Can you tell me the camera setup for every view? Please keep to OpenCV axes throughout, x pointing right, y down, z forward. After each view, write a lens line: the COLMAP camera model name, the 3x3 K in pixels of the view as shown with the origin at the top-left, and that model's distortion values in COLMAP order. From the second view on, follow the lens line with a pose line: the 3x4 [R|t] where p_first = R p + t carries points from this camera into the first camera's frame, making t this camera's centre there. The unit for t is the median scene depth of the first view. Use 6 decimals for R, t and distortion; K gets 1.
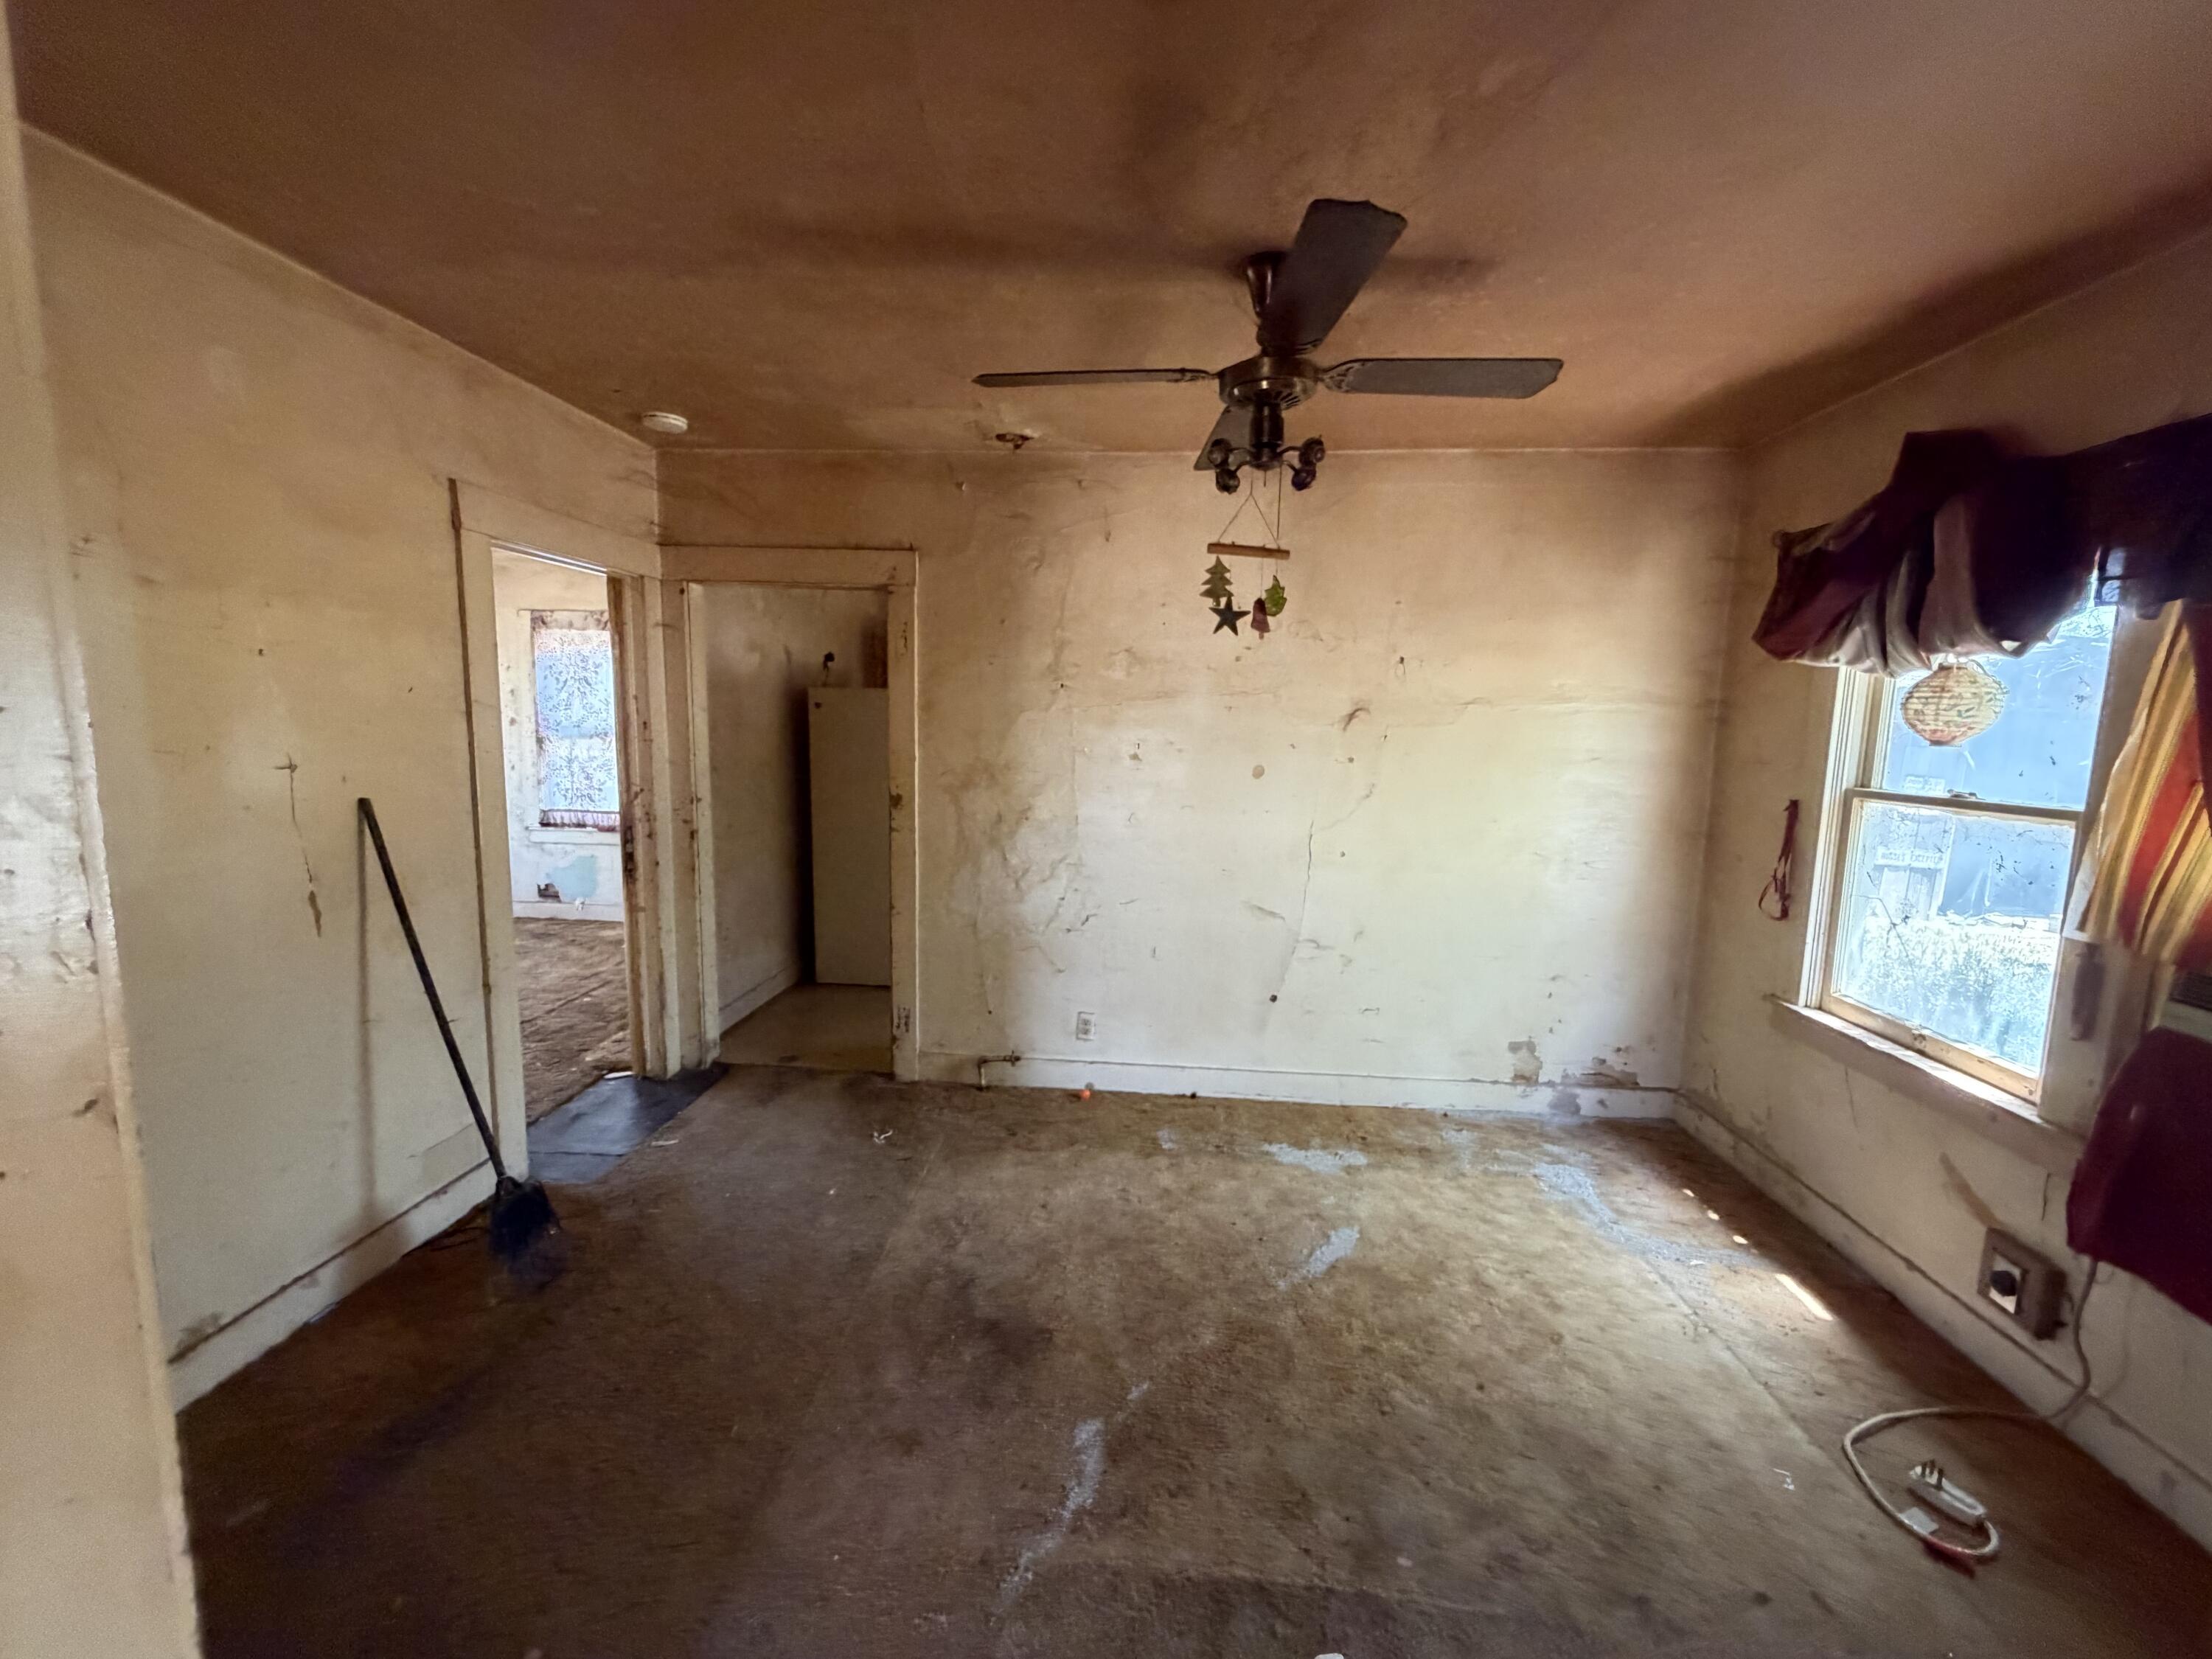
lens RADIAL K [[883.1, 0, 1101.2], [0, 883.1, 830.1], [0, 0, 1]] dist [0.000154, -0.000098]
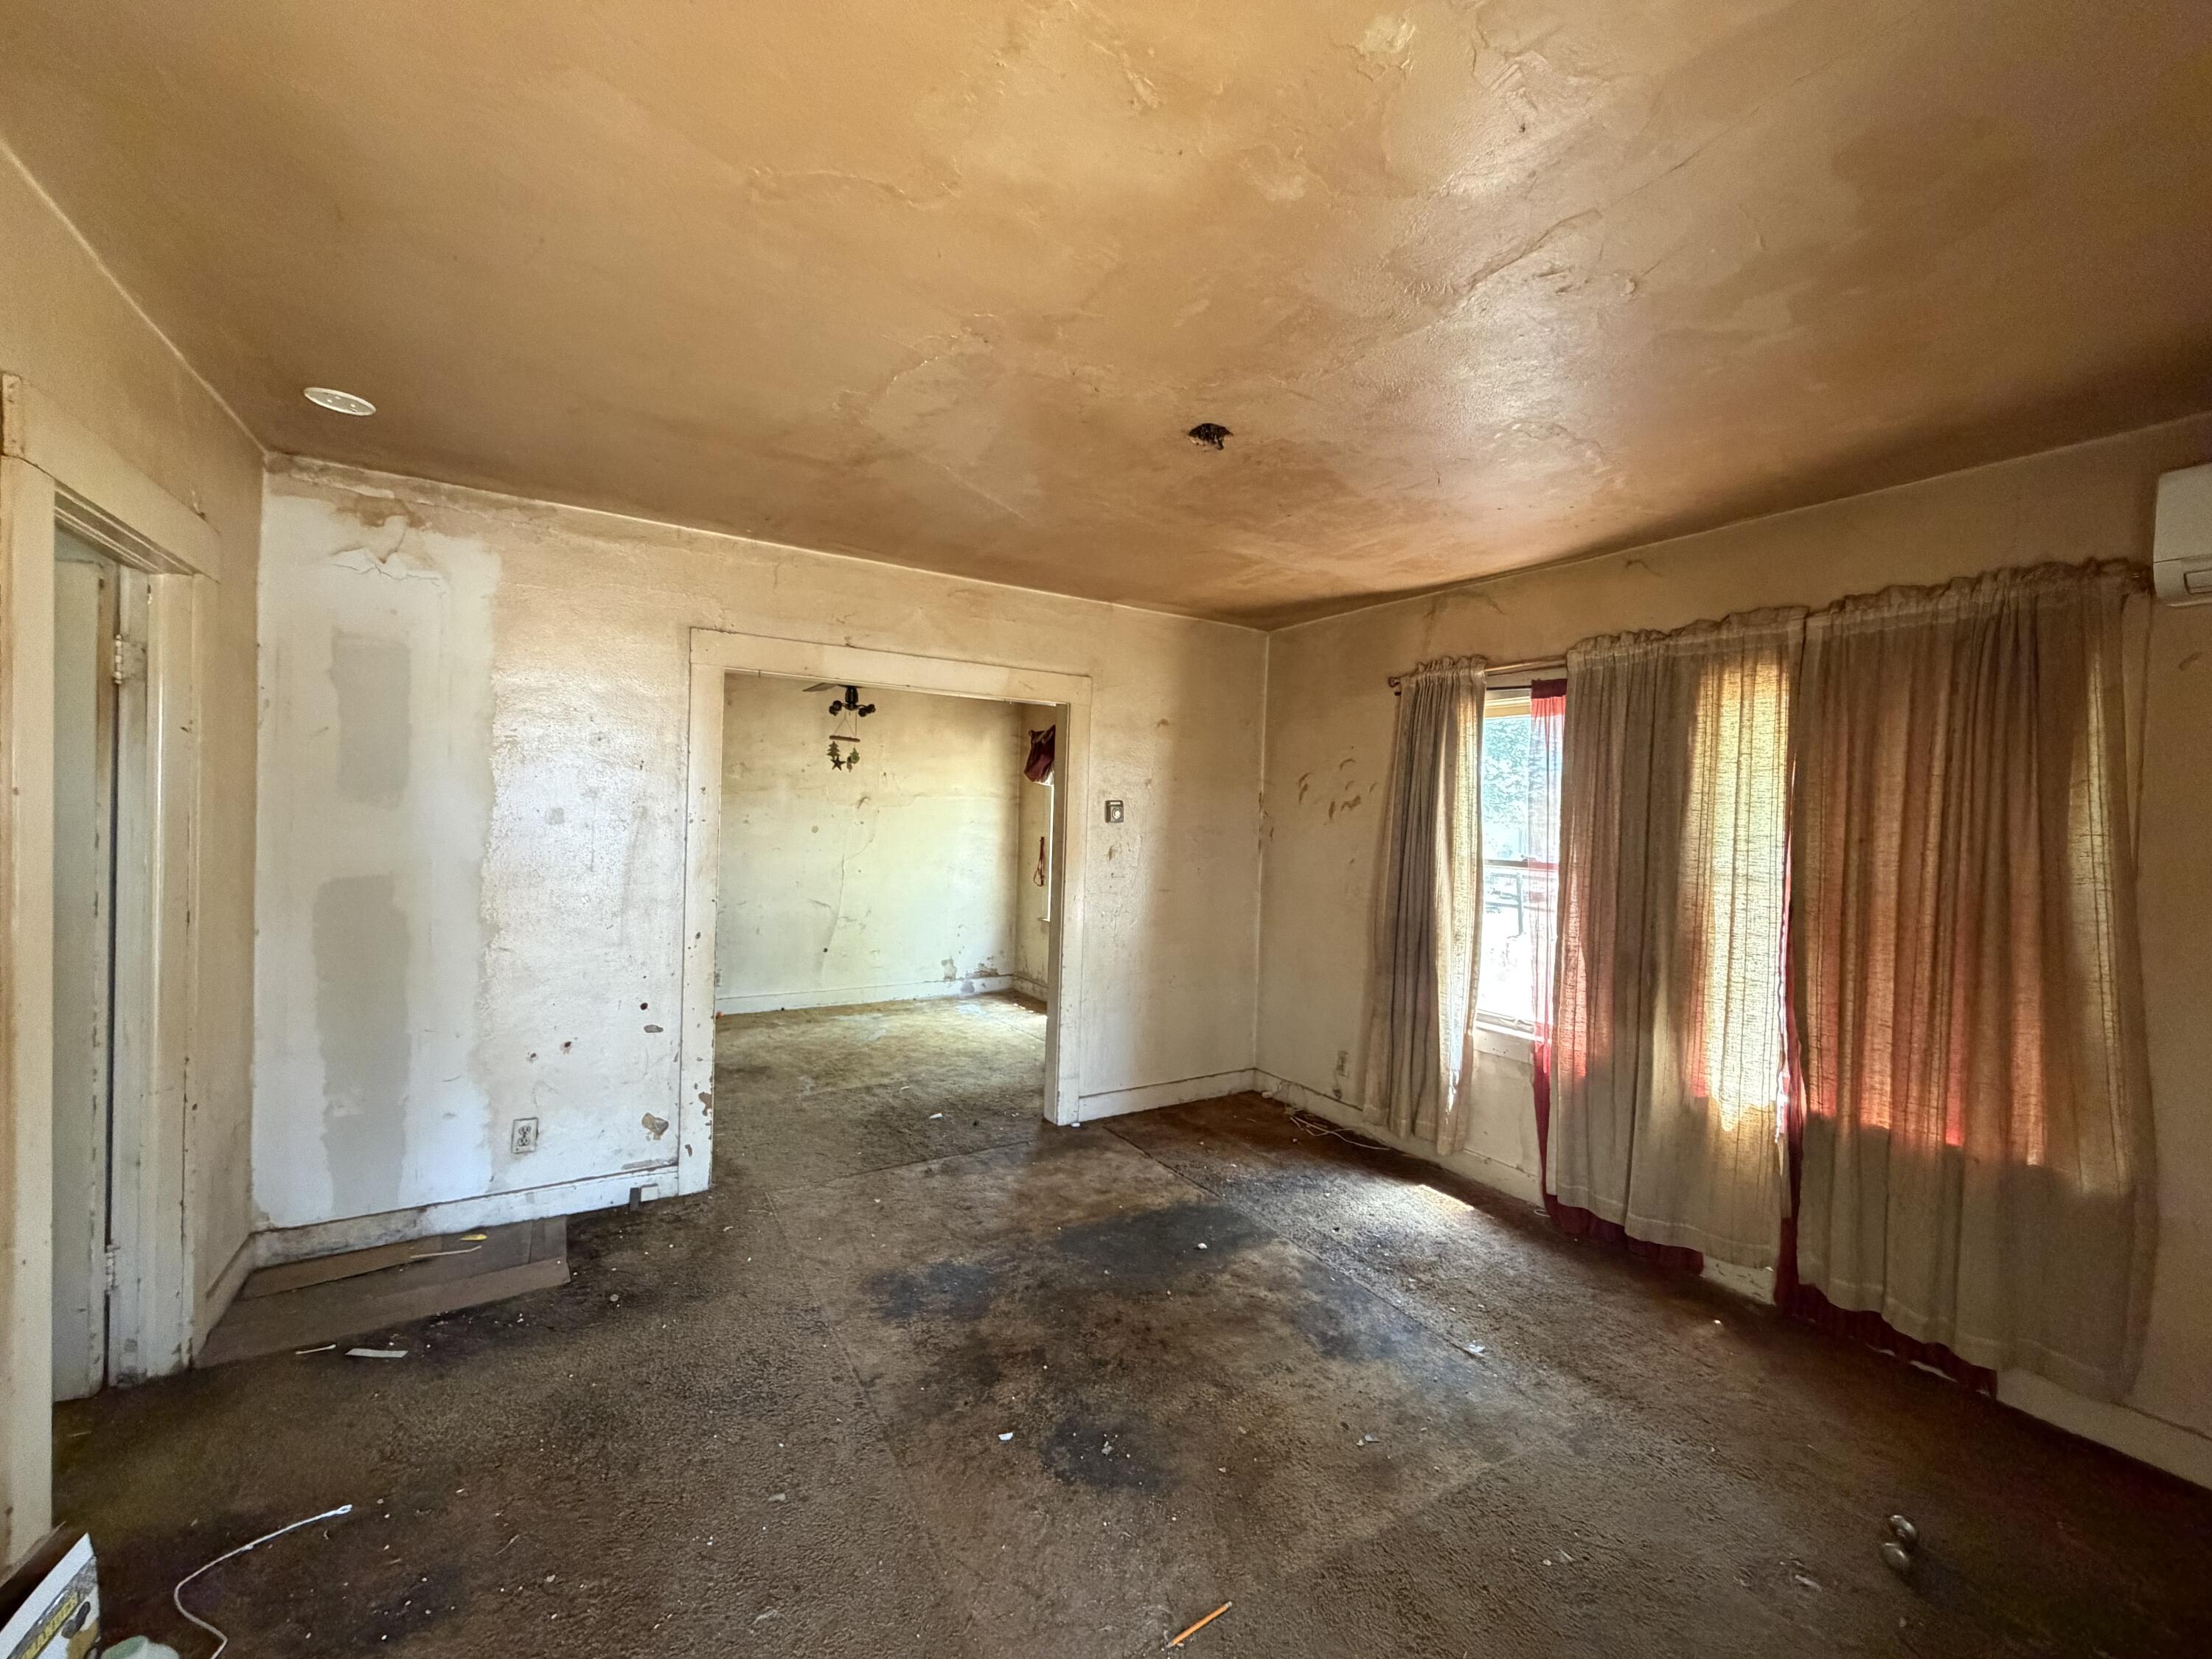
lens RADIAL K [[883.1, 0, 1101.2], [0, 883.1, 830.1], [0, 0, 1]] dist [0.000154, -0.000098]
pose [[0.805227, -0.007807, 0.592916, -0.511114], [0.061874, 0.995561, -0.070921, 0.122985], [-0.589730, 0.093793, 0.802135, -1.005270]]
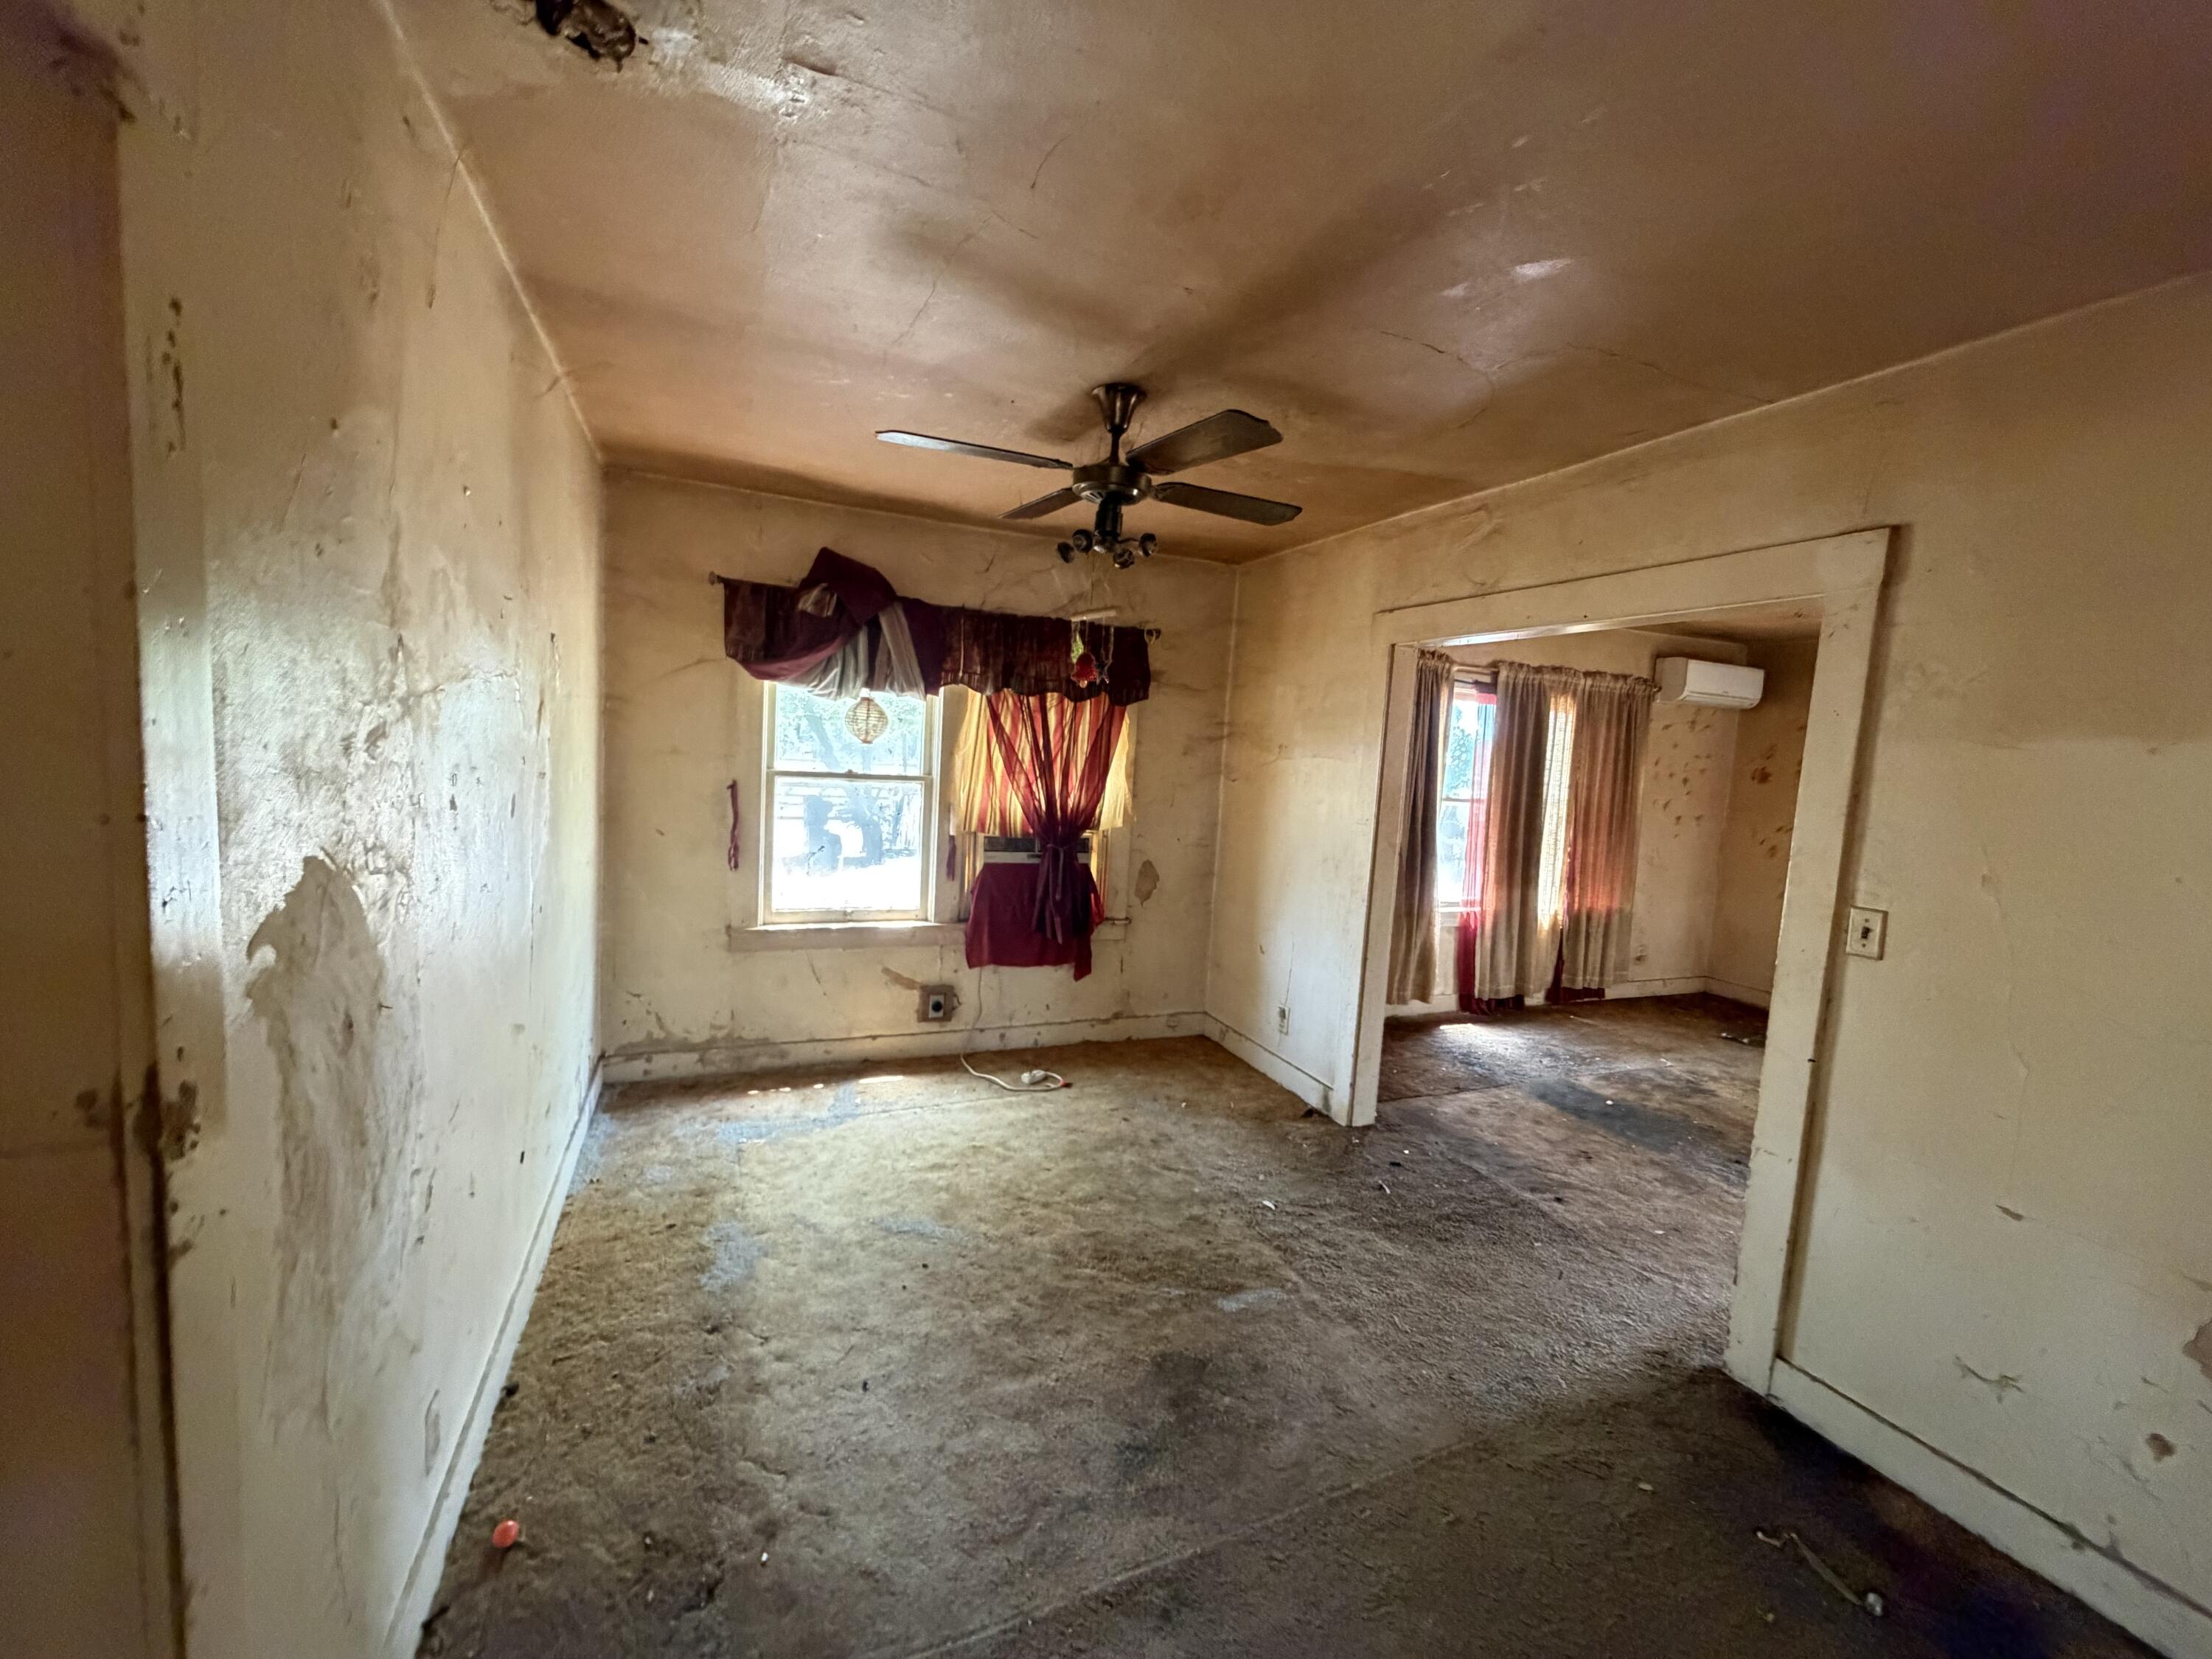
lens RADIAL K [[883.1, 0, 1101.2], [0, 883.1, 830.1], [0, 0, 1]] dist [0.000154, -0.000098]
pose [[-0.464733, -0.130999, 0.875707, -0.602224], [0.042783, 0.984518, 0.169980, -0.149670], [-0.884417, 0.116461, -0.451933, 1.029578]]
